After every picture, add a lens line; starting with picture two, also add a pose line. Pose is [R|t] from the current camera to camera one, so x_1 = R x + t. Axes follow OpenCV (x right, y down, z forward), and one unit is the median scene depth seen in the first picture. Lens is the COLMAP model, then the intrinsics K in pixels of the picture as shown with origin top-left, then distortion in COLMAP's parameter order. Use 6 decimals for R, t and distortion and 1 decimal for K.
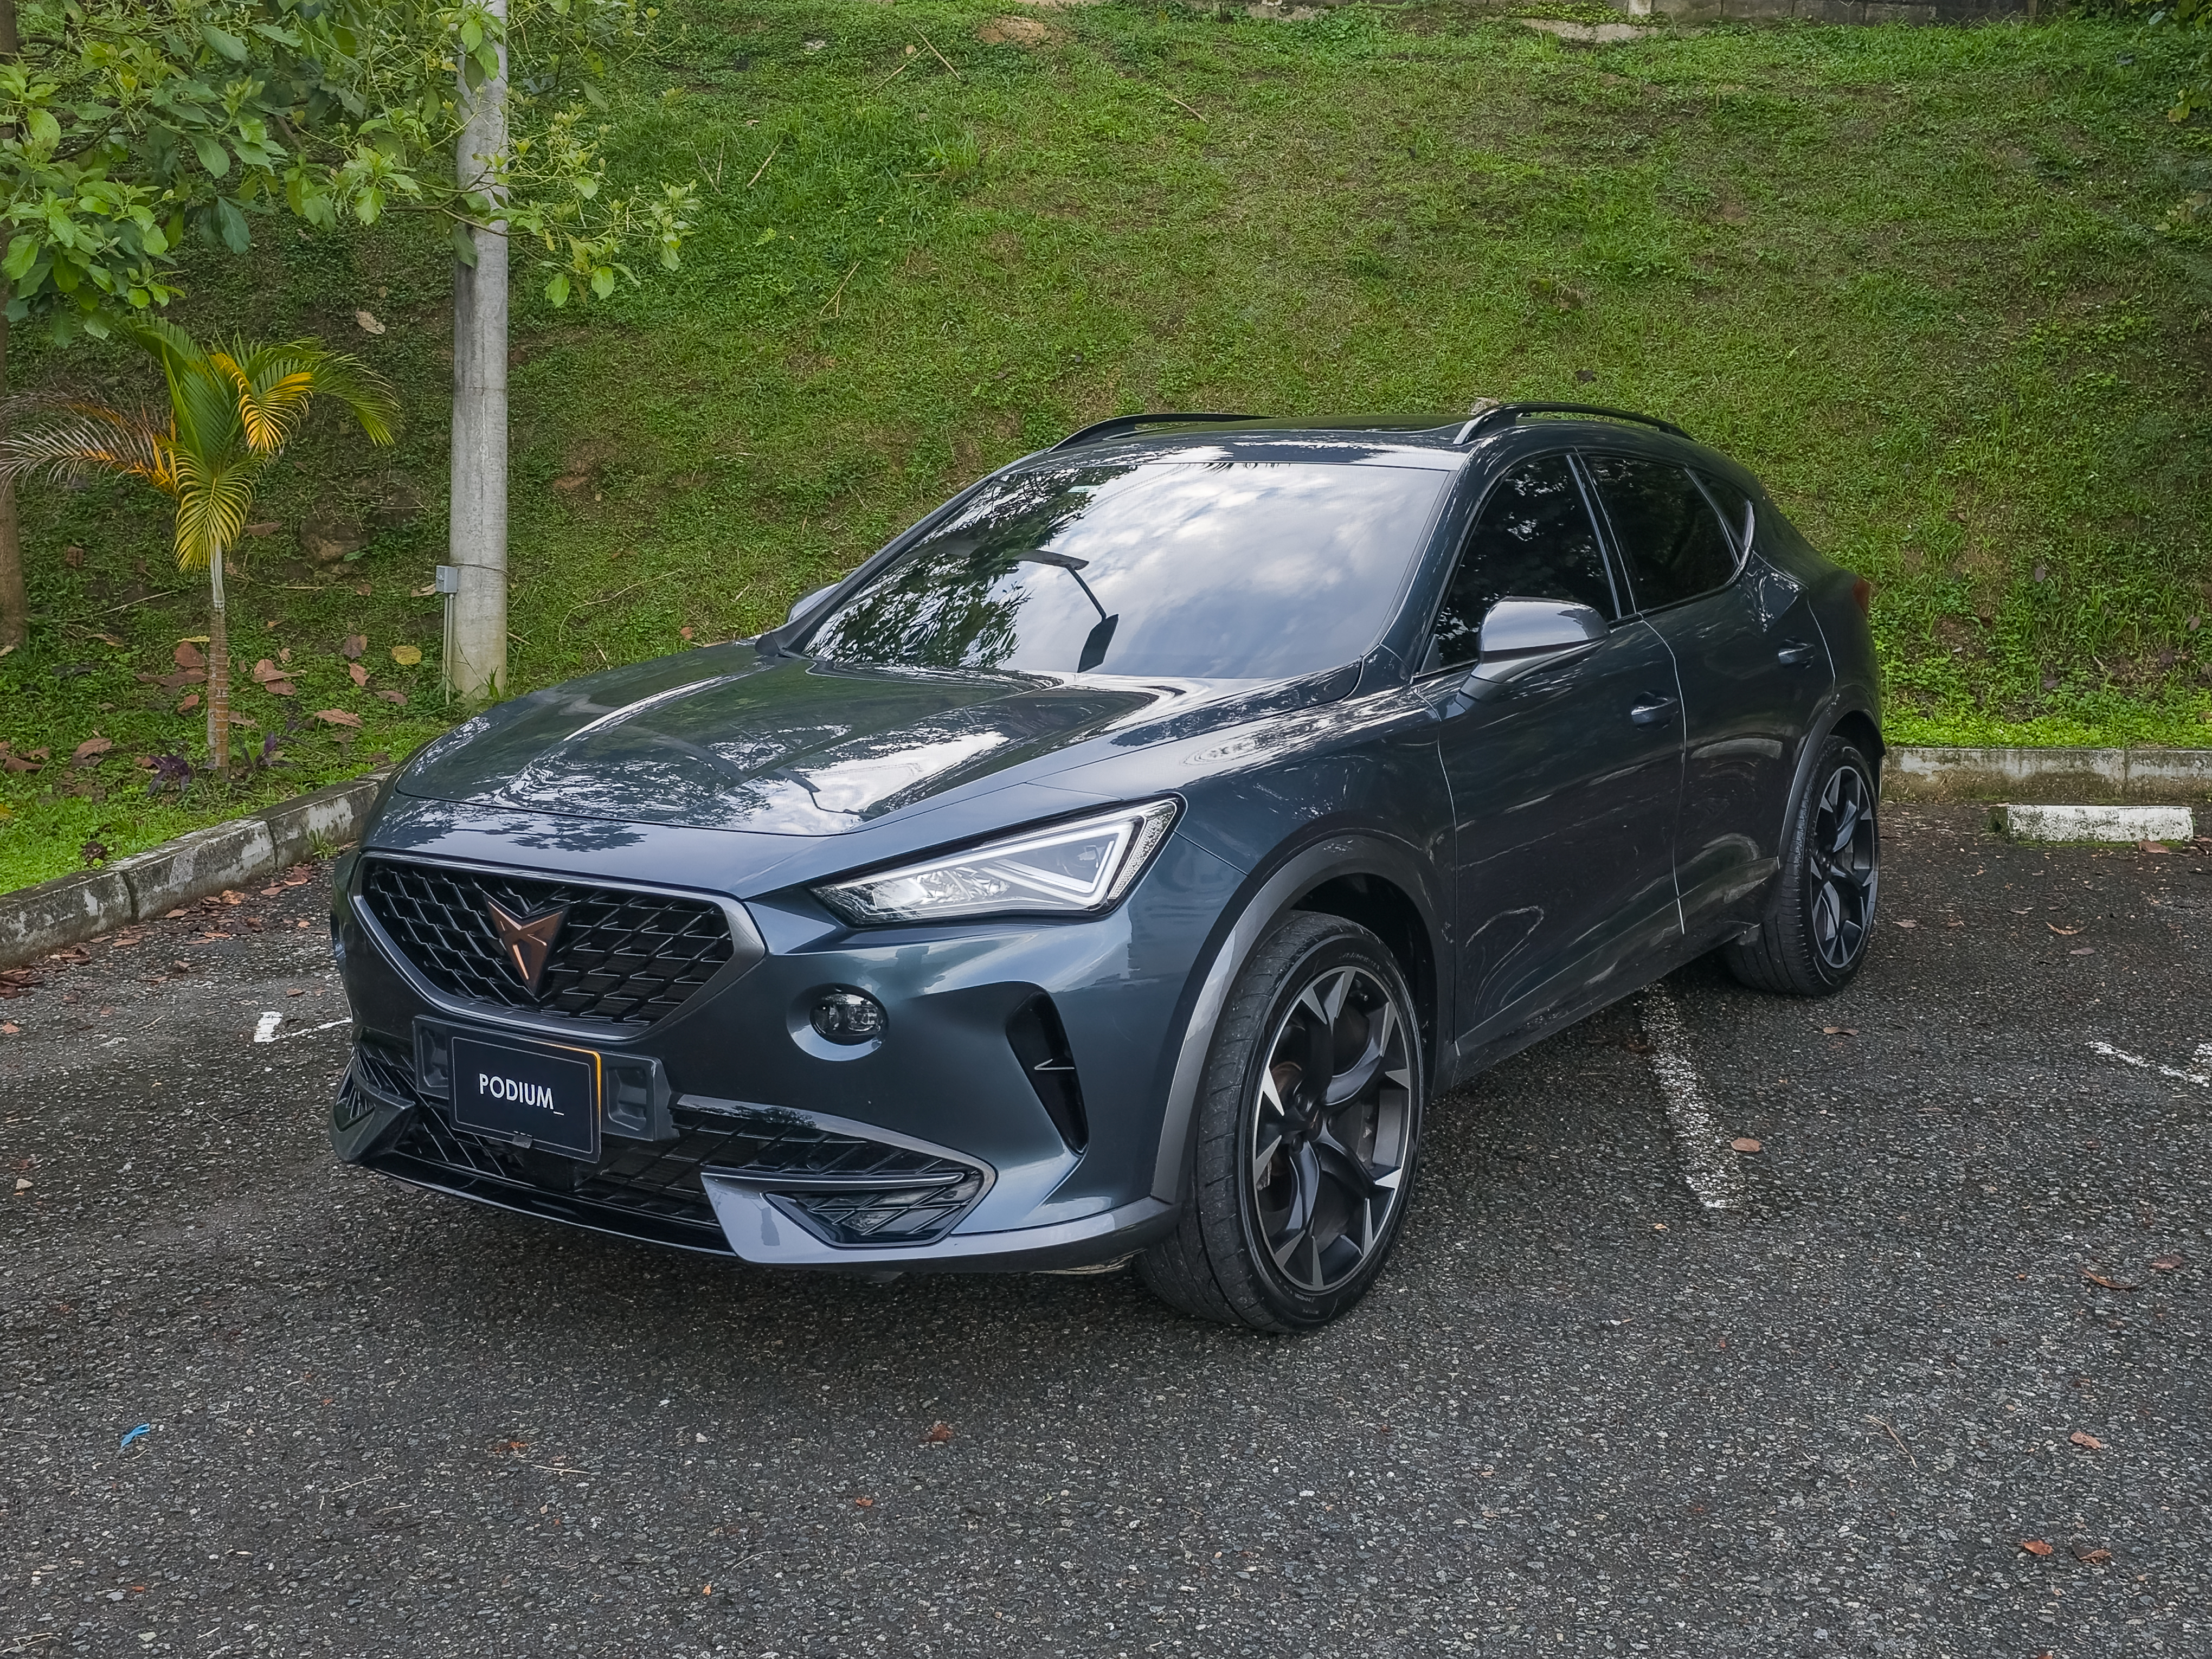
lens RADIAL K [[2266.8, 0, 1130.0], [0, 2266.8, 763.5], [0, 0, 1]] dist [0.081122, -0.117109]
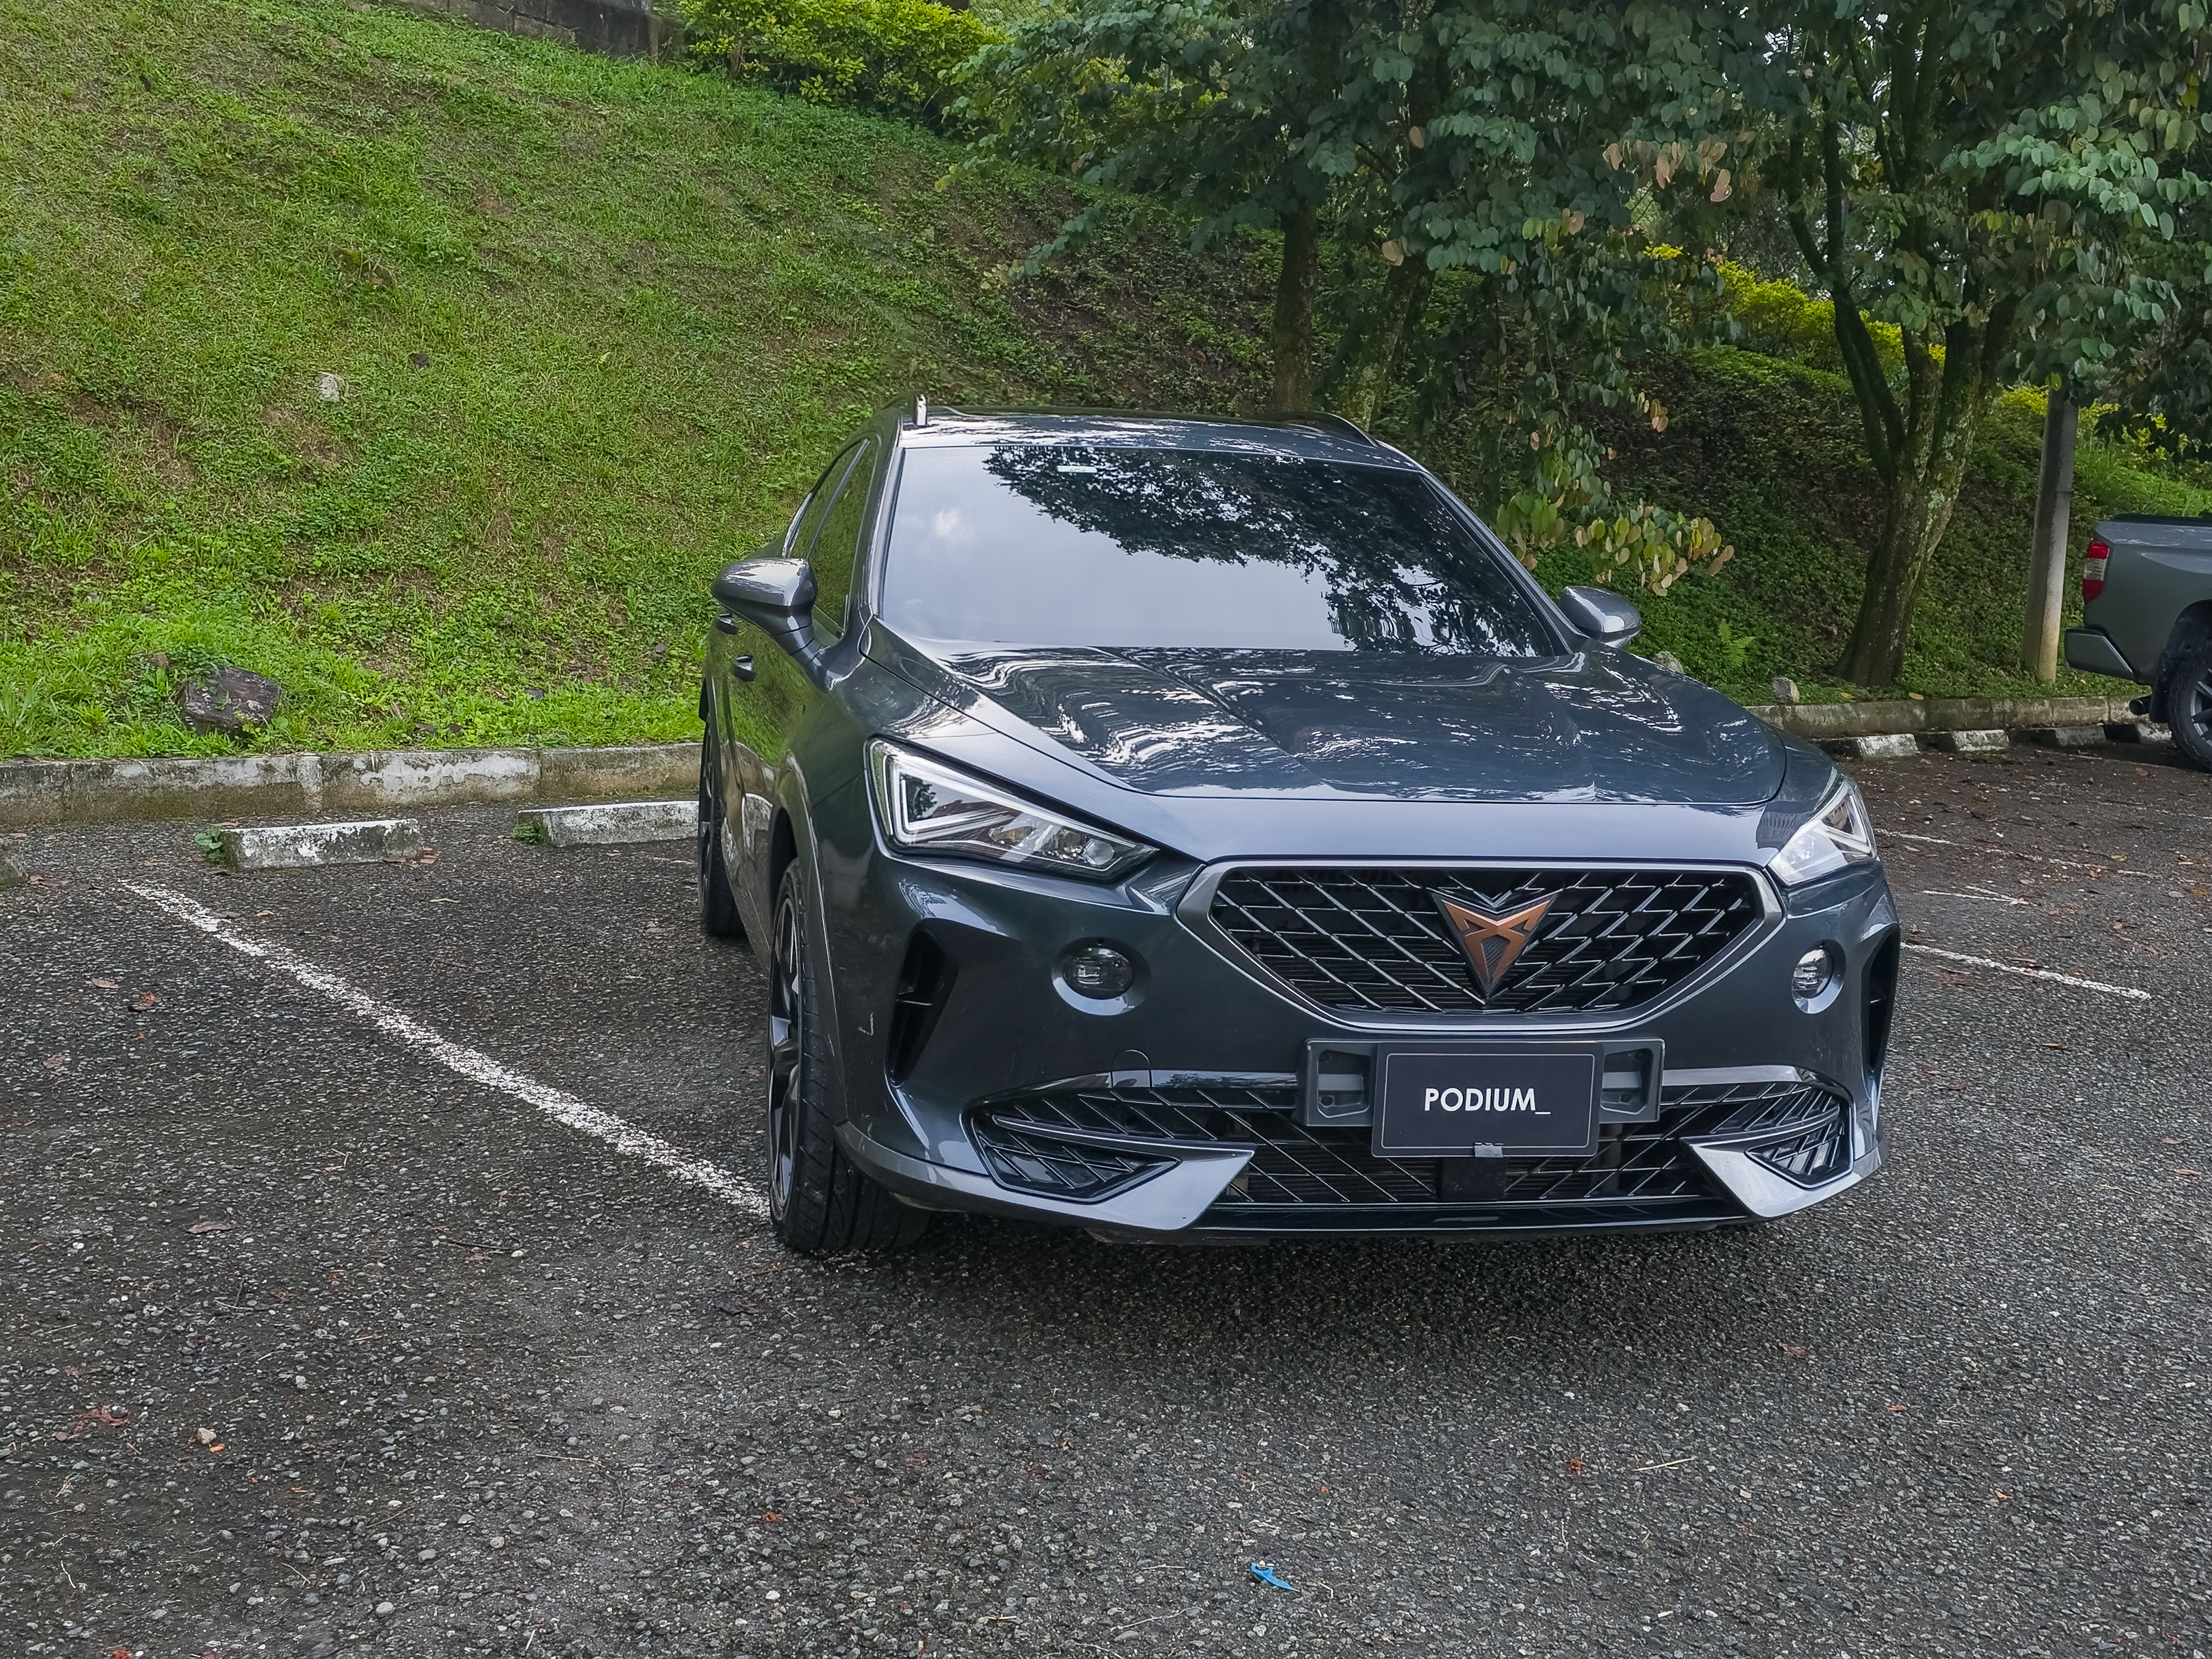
lens RADIAL K [[2268.7, 0, 1054.3], [0, 2268.7, 826.3], [0, 0, 1]] dist [0.093400, -0.140353]
pose [[0.688674, -0.056159, 0.722893, -0.331318], [0.040014, 0.998420, 0.039444, -0.003168], [-0.723966, 0.001762, 0.689834, 0.154520]]
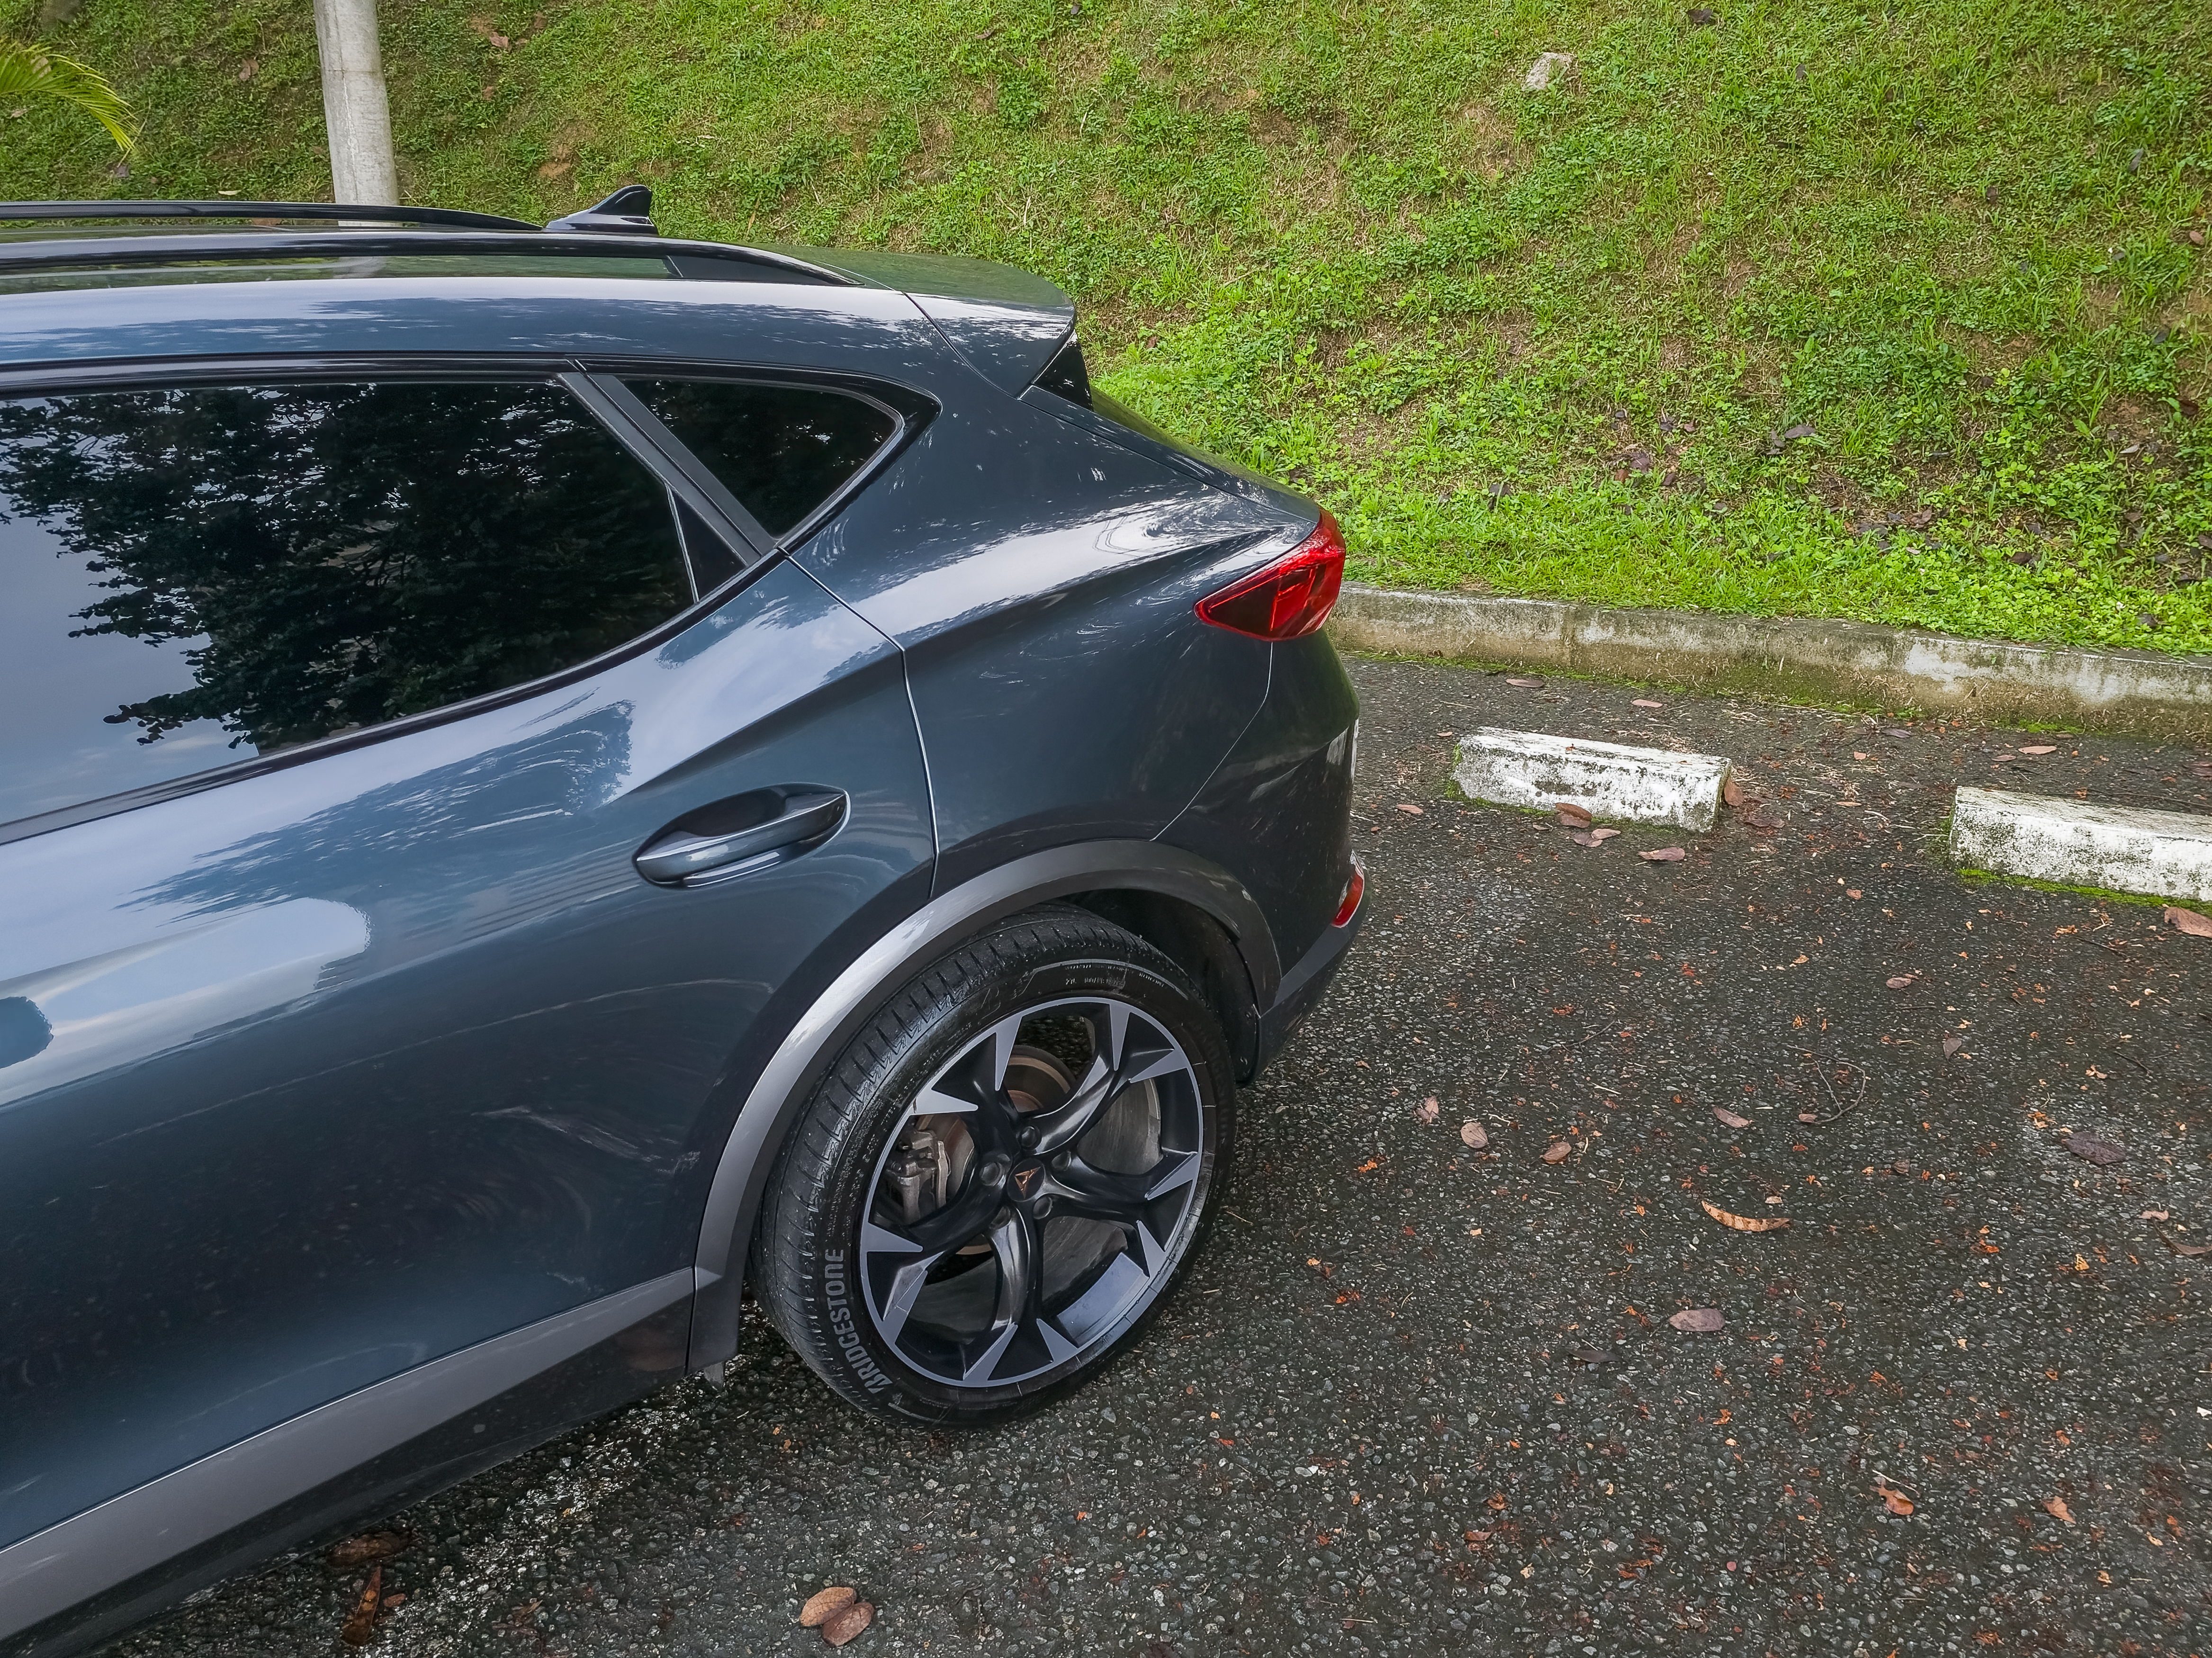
lens RADIAL K [[1788.1, 0, 1098.9], [0, 1788.1, 783.3], [0, 0, 1]] dist [0.057507, -0.055493]
pose [[0.945229, 0.104818, -0.309120, 0.230588], [-0.026872, 0.968811, 0.246338, -0.071872], [0.325300, -0.224539, 0.918565, 0.357525]]
